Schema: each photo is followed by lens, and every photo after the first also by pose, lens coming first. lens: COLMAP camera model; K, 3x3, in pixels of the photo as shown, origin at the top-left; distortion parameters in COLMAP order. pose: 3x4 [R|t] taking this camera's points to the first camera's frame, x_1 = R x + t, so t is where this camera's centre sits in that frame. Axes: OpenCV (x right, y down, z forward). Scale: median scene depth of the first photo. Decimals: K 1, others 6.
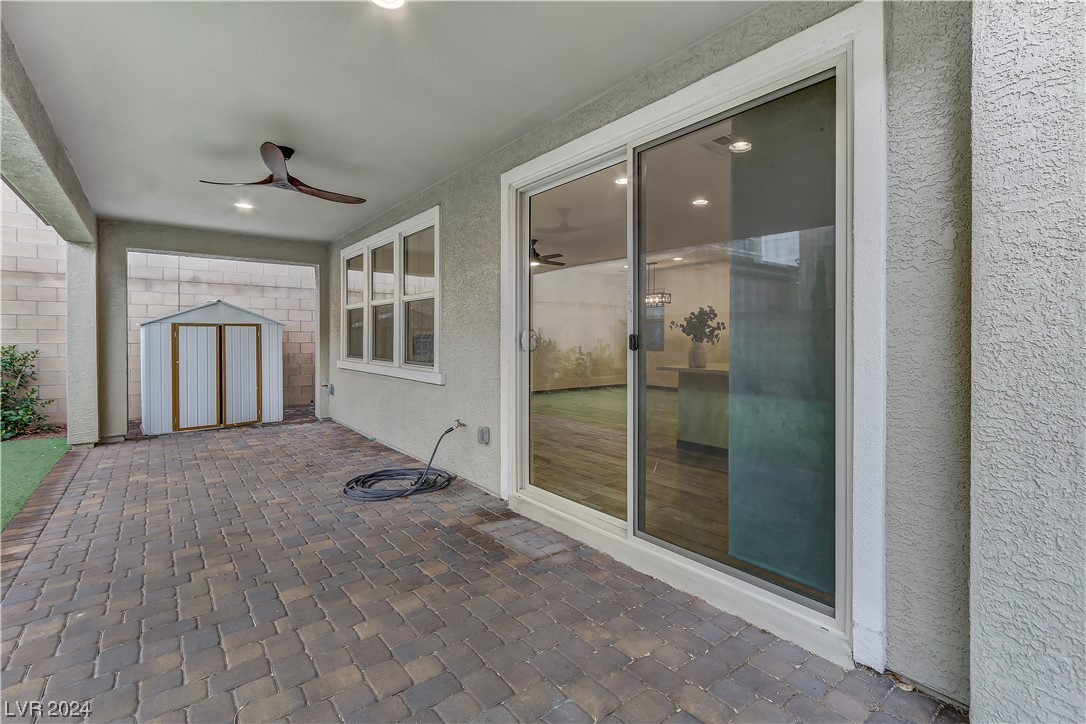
lens RADIAL K [[500.4, 0, 543.4], [0, 500.4, 352.0], [0, 0, 1]] dist [0.008875, 0.000680]
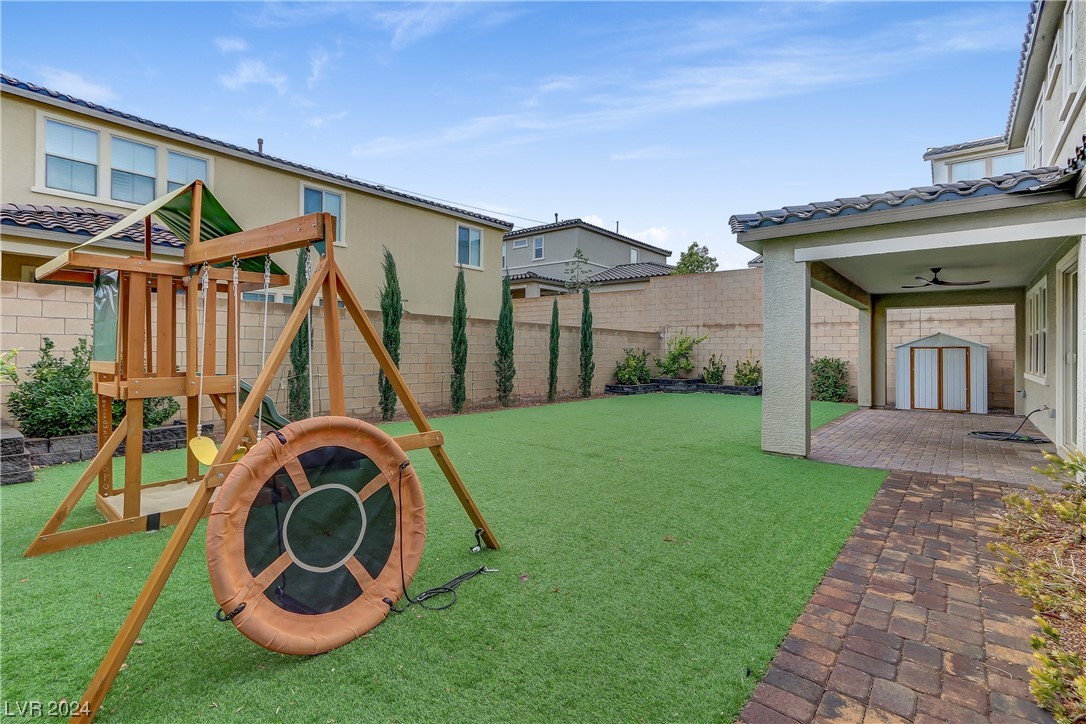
lens RADIAL K [[515.4, 0, 540.3], [0, 515.4, 337.1], [0, 0, 1]] dist [0.017085, 0.000294]
pose [[0.228552, -0.025008, -0.973210, 0.700899], [-0.036139, 0.998763, -0.034152, 0.016216], [0.972861, 0.042976, 0.227366, -0.640409]]
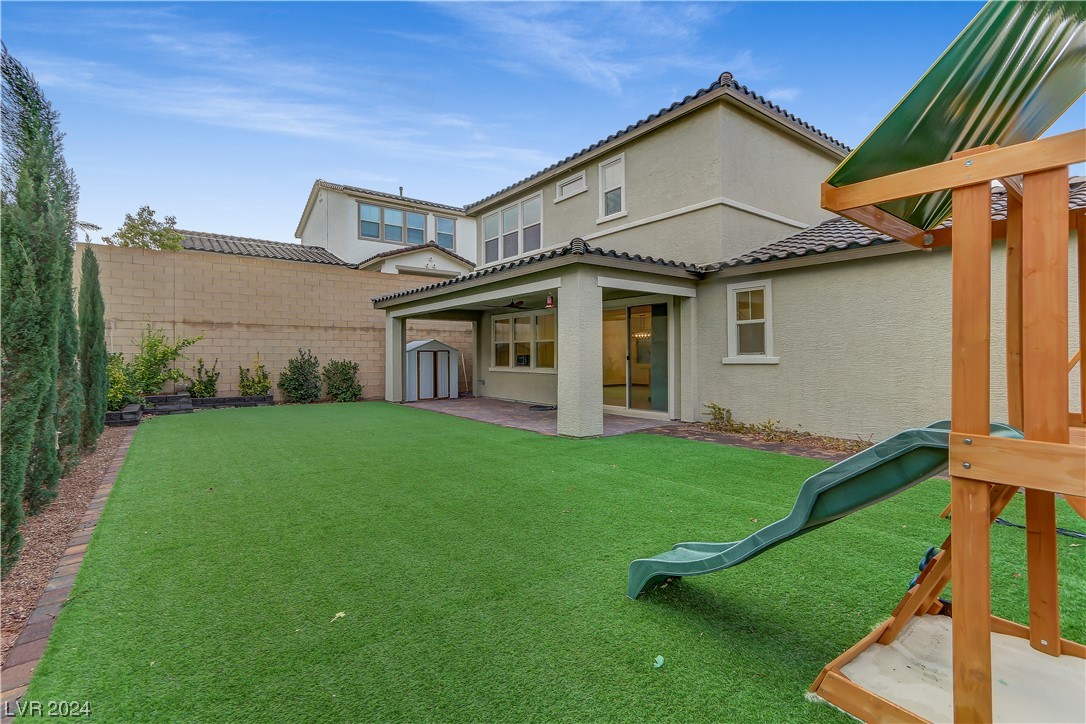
lens RADIAL K [[500.4, 0, 543.4], [0, 500.4, 352.0], [0, 0, 1]] dist [0.008875, 0.000680]
pose [[0.999986, -0.003929, 0.003515, -0.192132], [0.004049, 0.999388, -0.034747, 0.025844], [-0.003376, 0.034761, 0.999390, -1.135315]]
